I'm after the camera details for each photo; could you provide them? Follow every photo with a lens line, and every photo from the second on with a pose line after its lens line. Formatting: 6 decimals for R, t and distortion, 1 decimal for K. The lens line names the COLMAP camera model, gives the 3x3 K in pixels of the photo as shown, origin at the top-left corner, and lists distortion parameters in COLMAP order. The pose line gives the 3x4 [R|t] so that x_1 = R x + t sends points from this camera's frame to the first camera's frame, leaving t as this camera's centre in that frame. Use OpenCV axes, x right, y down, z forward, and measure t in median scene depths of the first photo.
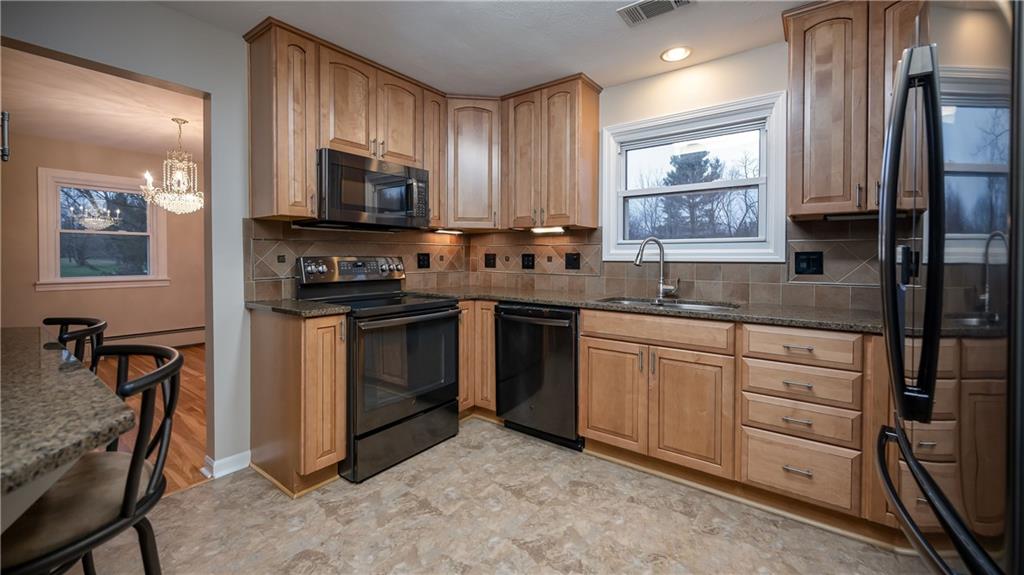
lens RADIAL K [[407.8, 0, 512.4], [0, 407.8, 266.6], [0, 0, 1]] dist [0.000130, -0.000008]
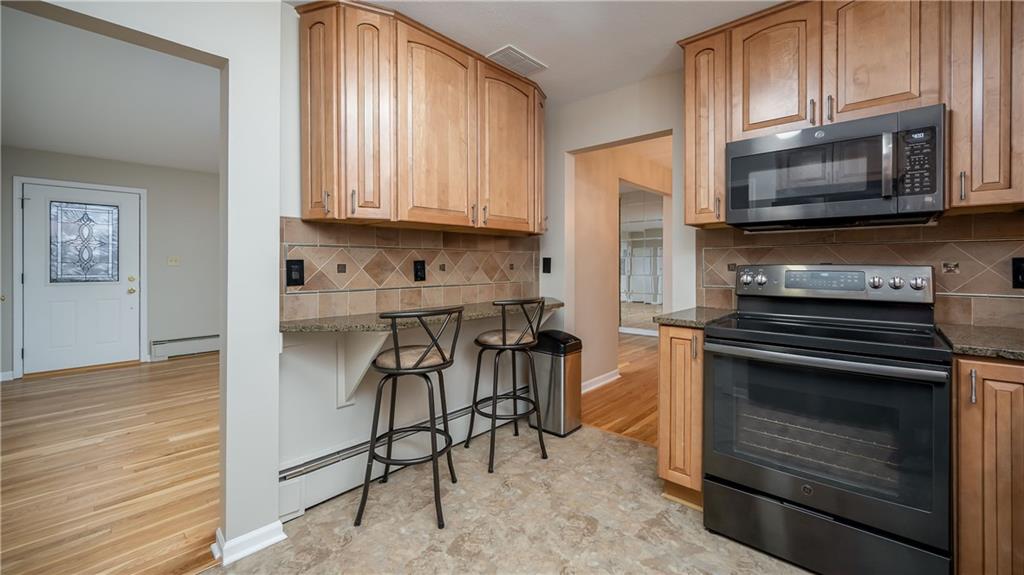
lens RADIAL K [[407.8, 0, 512.4], [0, 407.8, 266.6], [0, 0, 1]] dist [0.000130, -0.000008]
pose [[-0.099552, 0.001159, -0.995032, 0.516891], [-0.019323, 0.999808, 0.003098, -0.015071], [0.994845, 0.019535, -0.099510, 0.674386]]
